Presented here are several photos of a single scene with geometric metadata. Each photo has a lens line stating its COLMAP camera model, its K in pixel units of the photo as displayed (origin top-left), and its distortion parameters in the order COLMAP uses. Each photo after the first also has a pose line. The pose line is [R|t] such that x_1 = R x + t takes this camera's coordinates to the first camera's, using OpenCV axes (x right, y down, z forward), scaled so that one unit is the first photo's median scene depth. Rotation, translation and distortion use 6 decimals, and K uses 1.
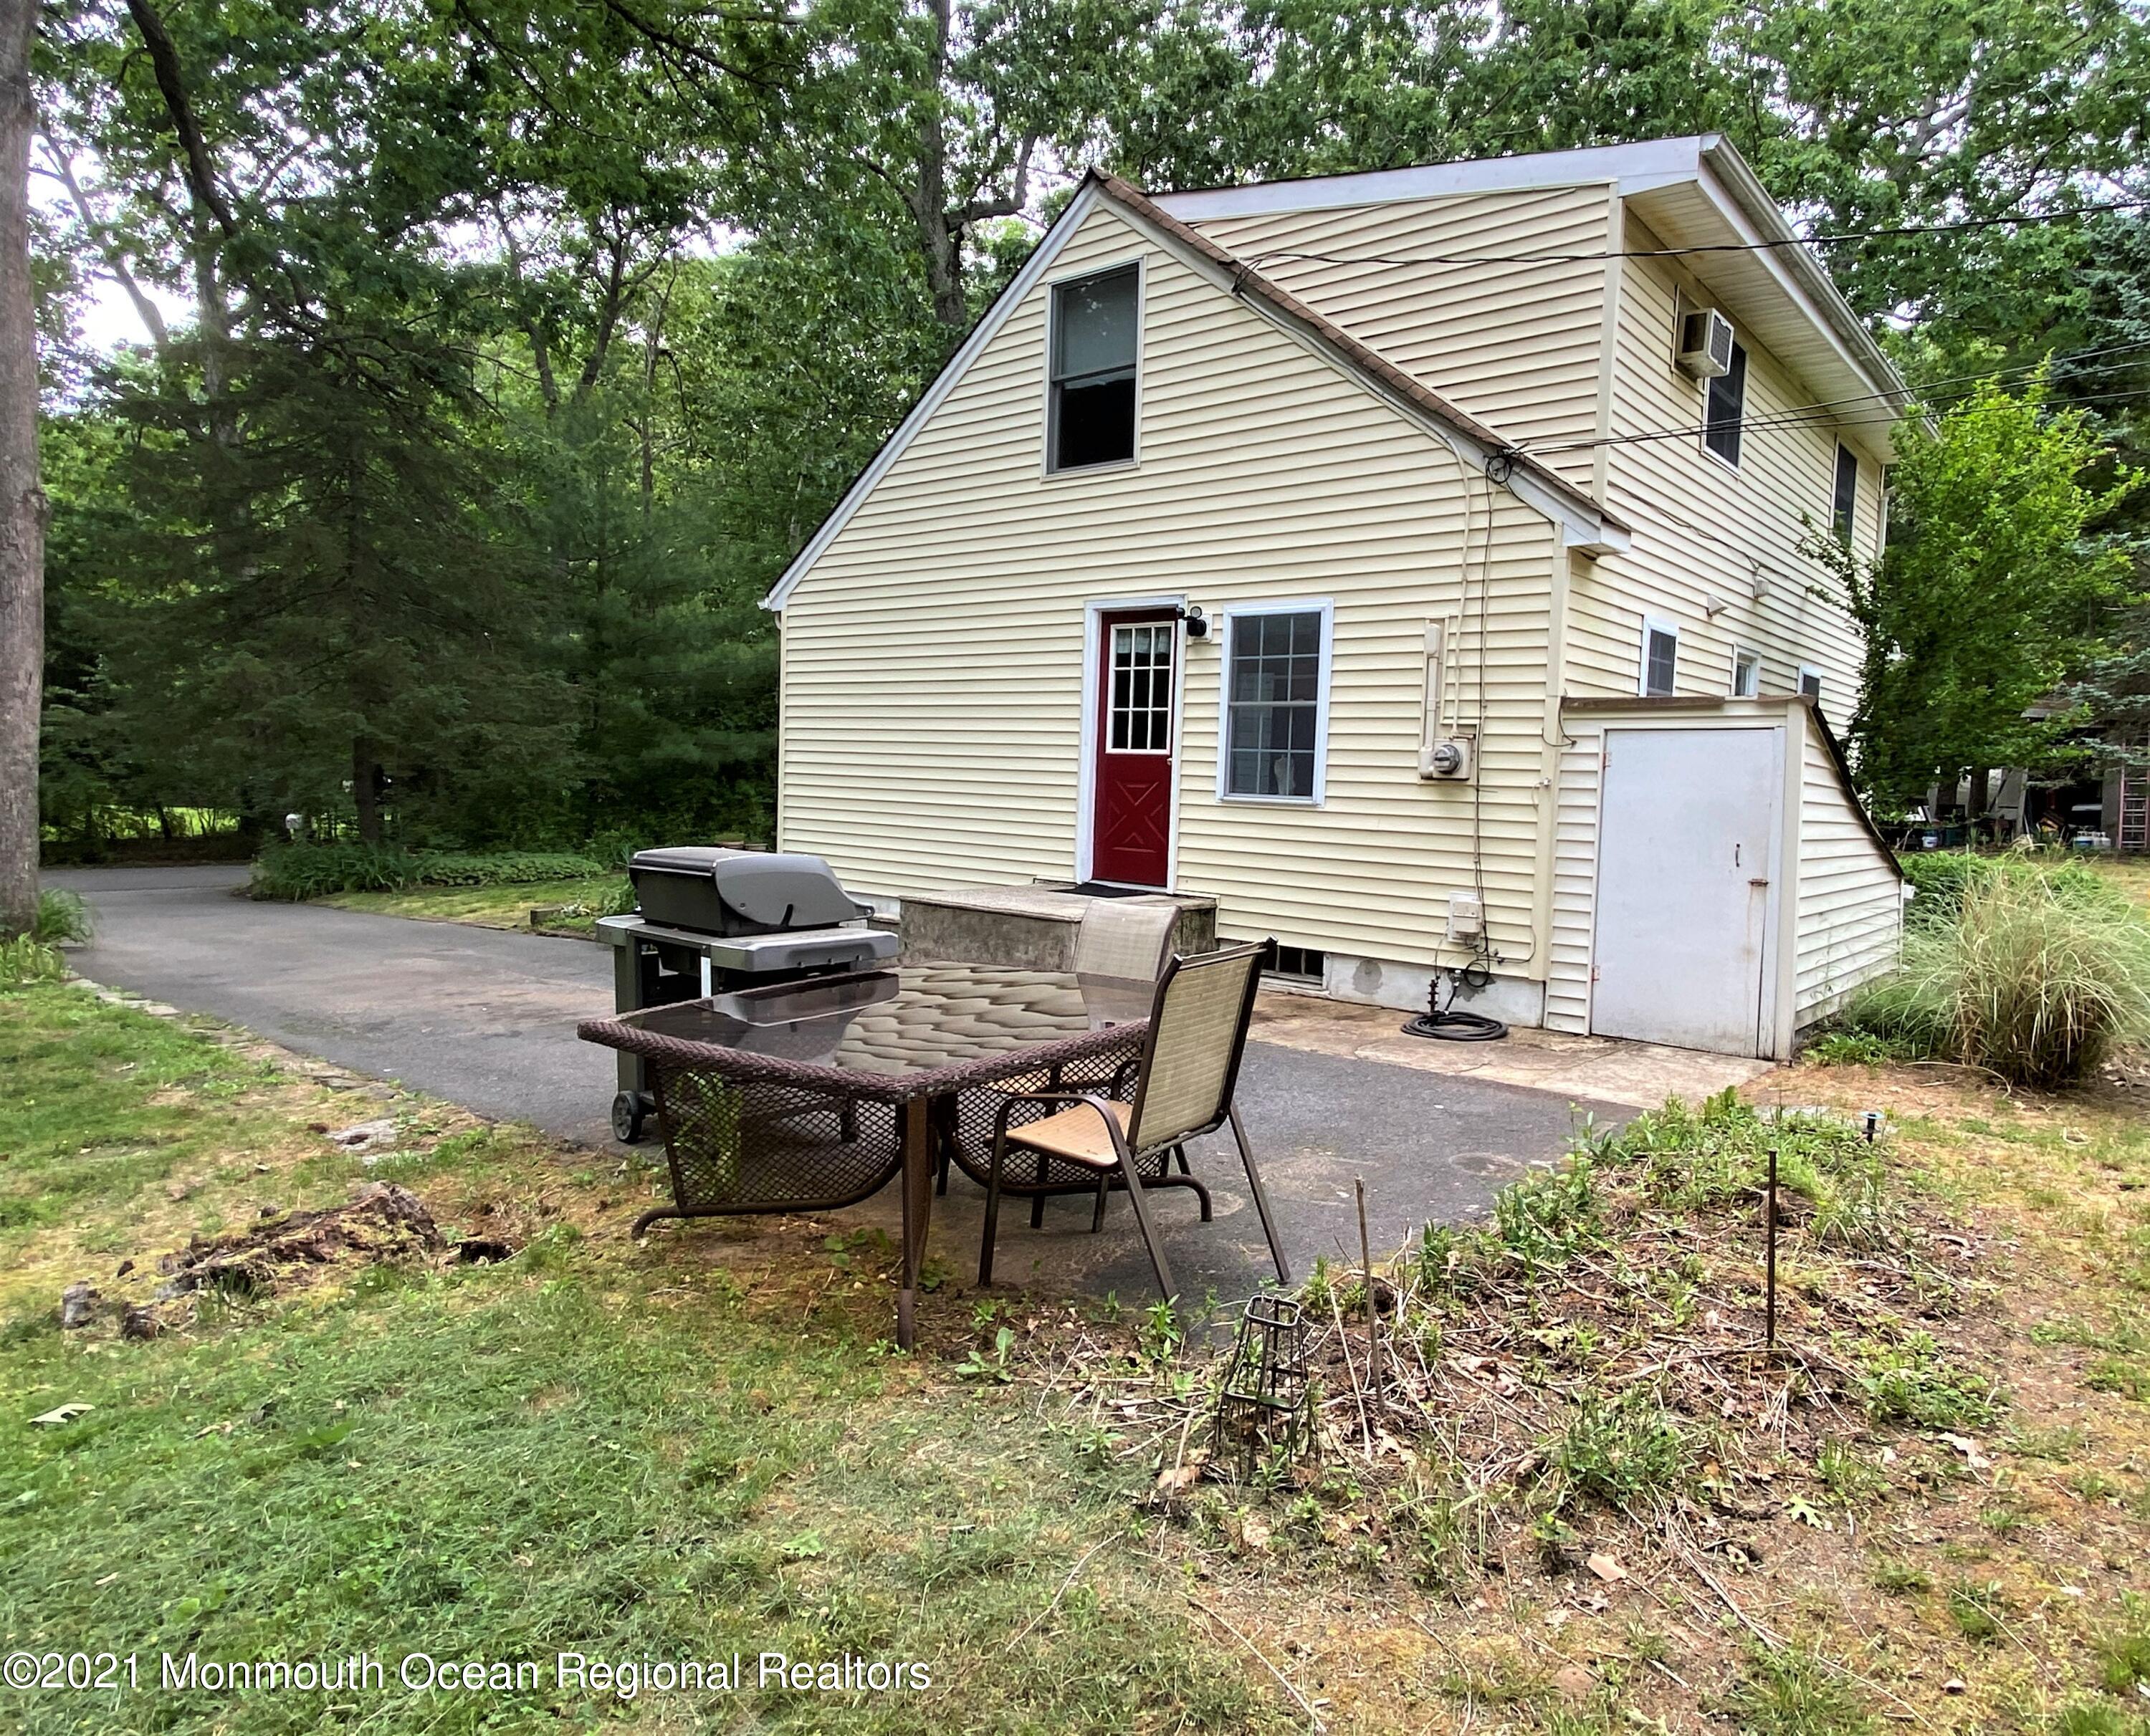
lens RADIAL K [[1338.8, 0, 1075.0], [0, 1338.8, 868.0], [0, 0, 1]] dist [0.001050, 0.000299]
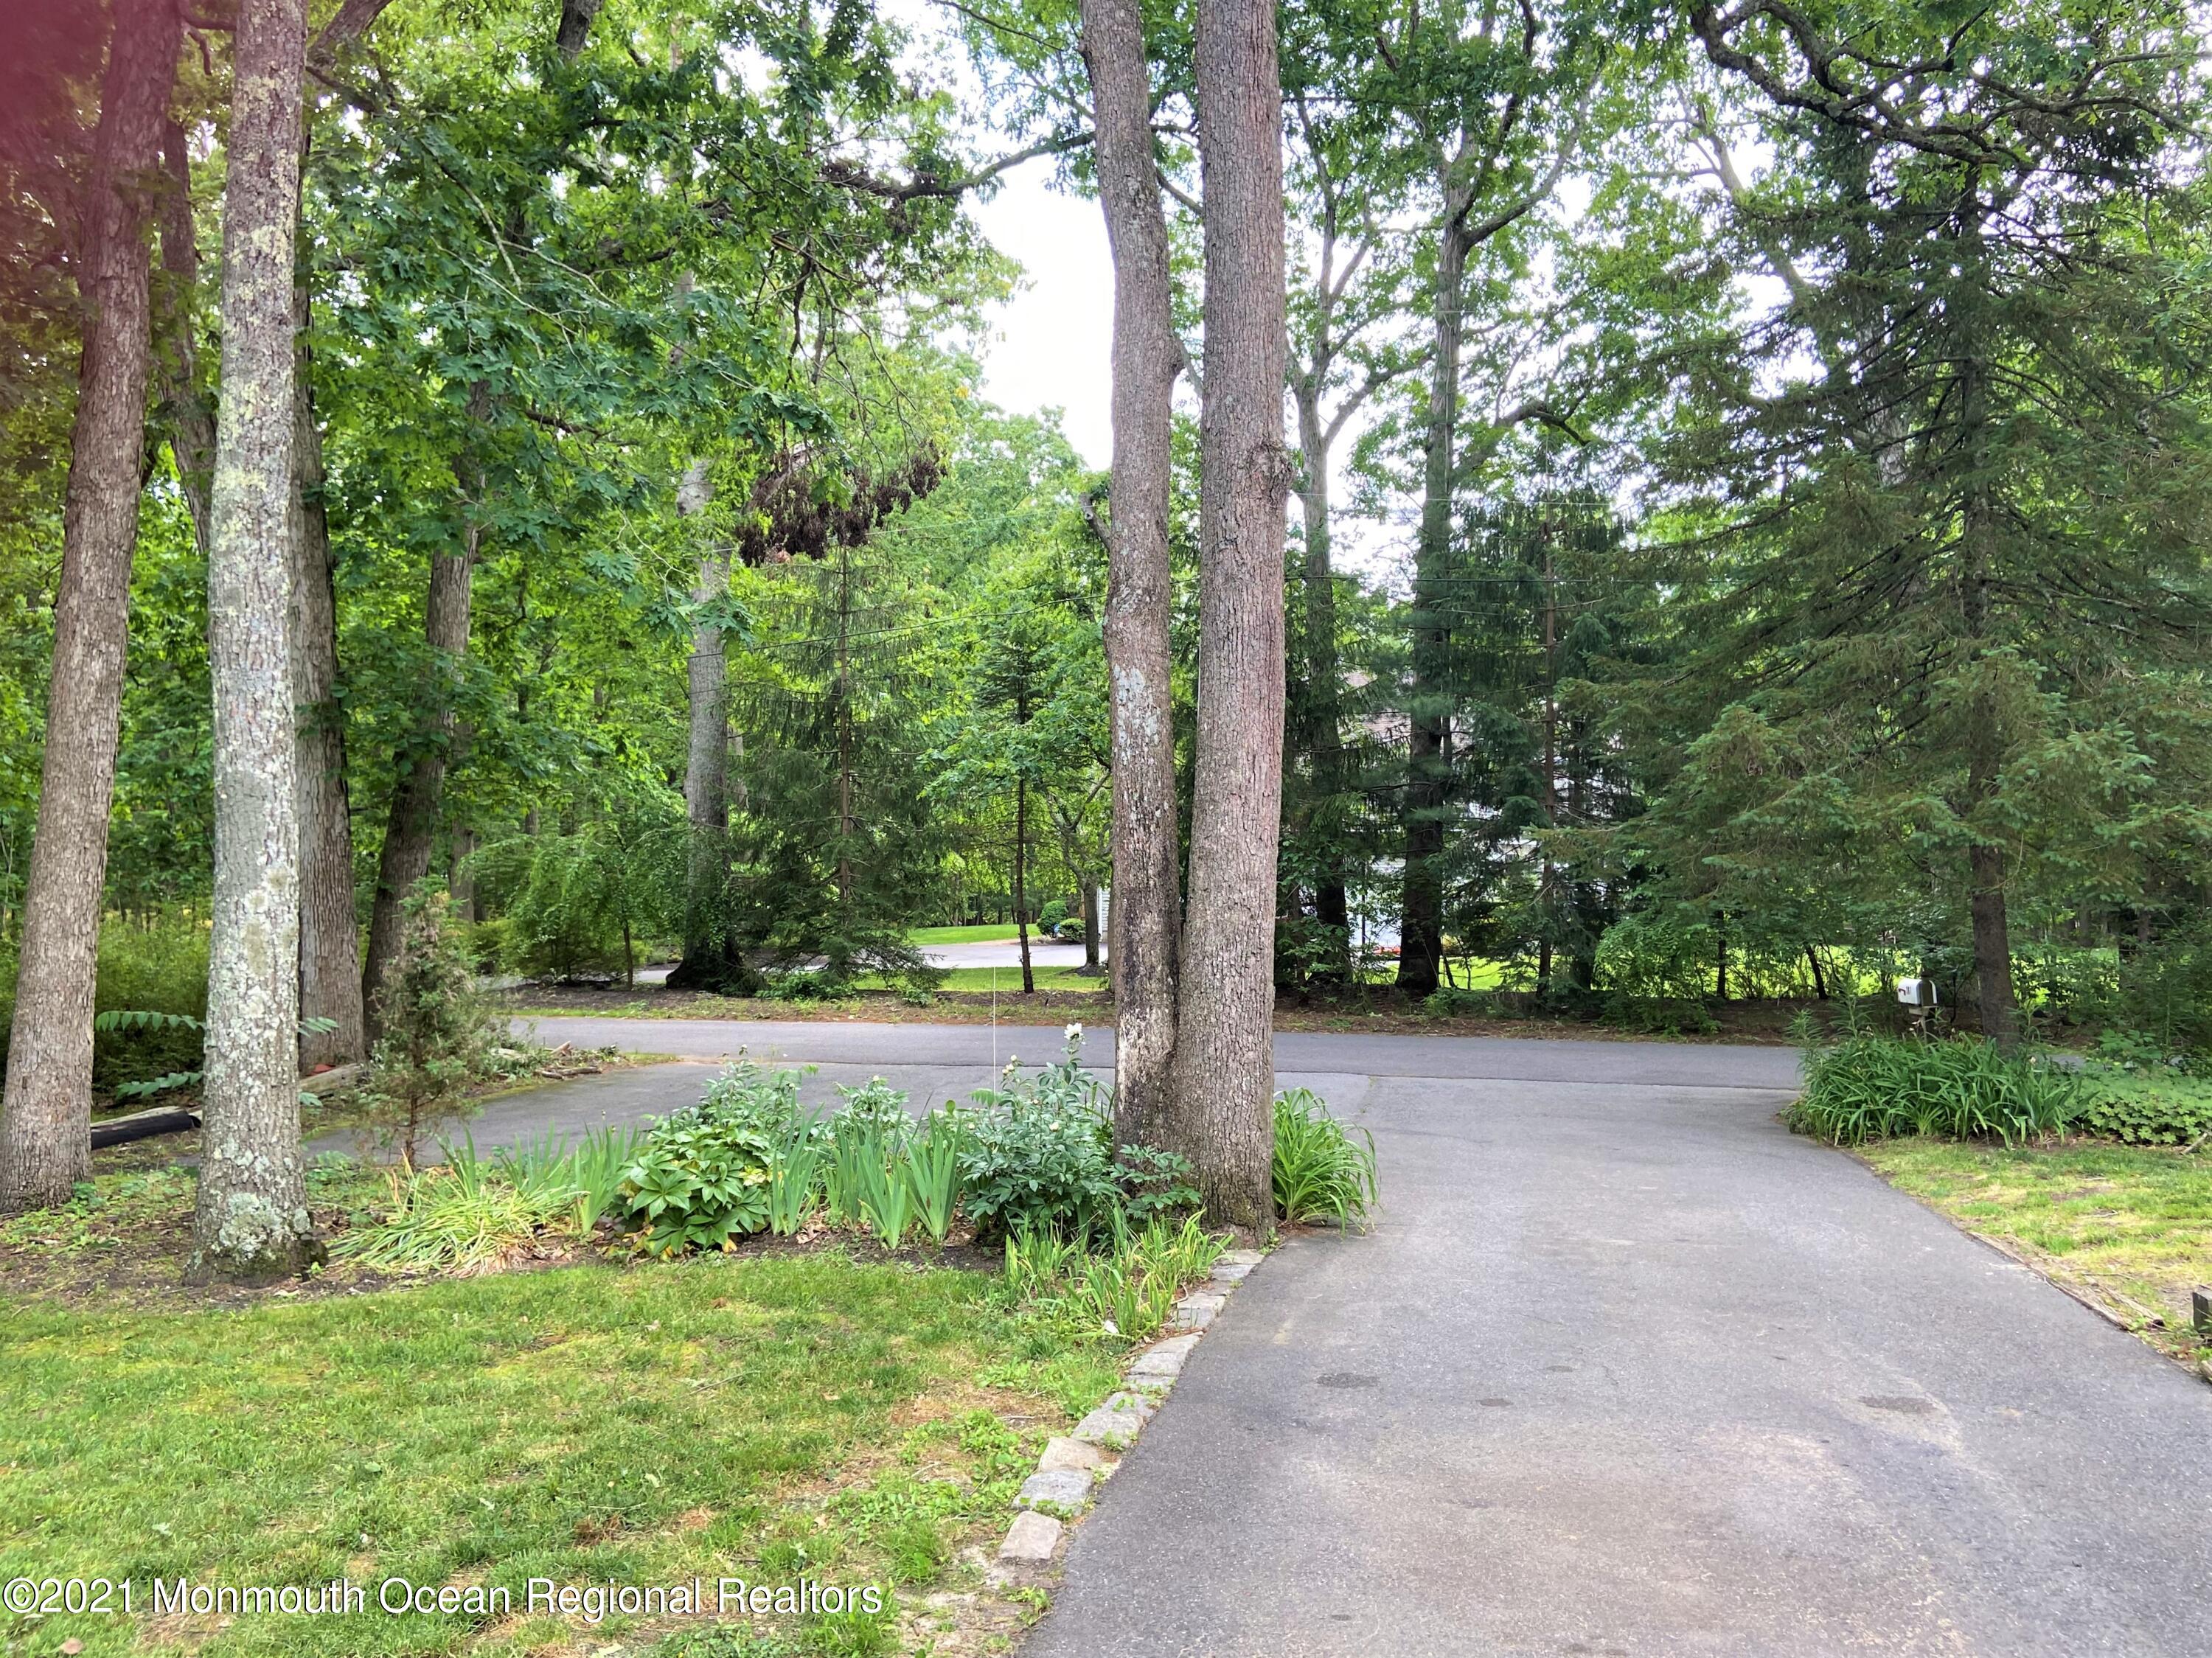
lens RADIAL K [[1706.8, 0, 1106.0], [0, 1706.8, 829.0], [0, 0, 1]] dist [-0.000747, -0.000198]
pose [[0.492603, -0.059959, -0.868186, -0.109825], [-0.042820, 0.994745, -0.092995, -0.026788], [0.869200, 0.082985, 0.487448, 0.380875]]
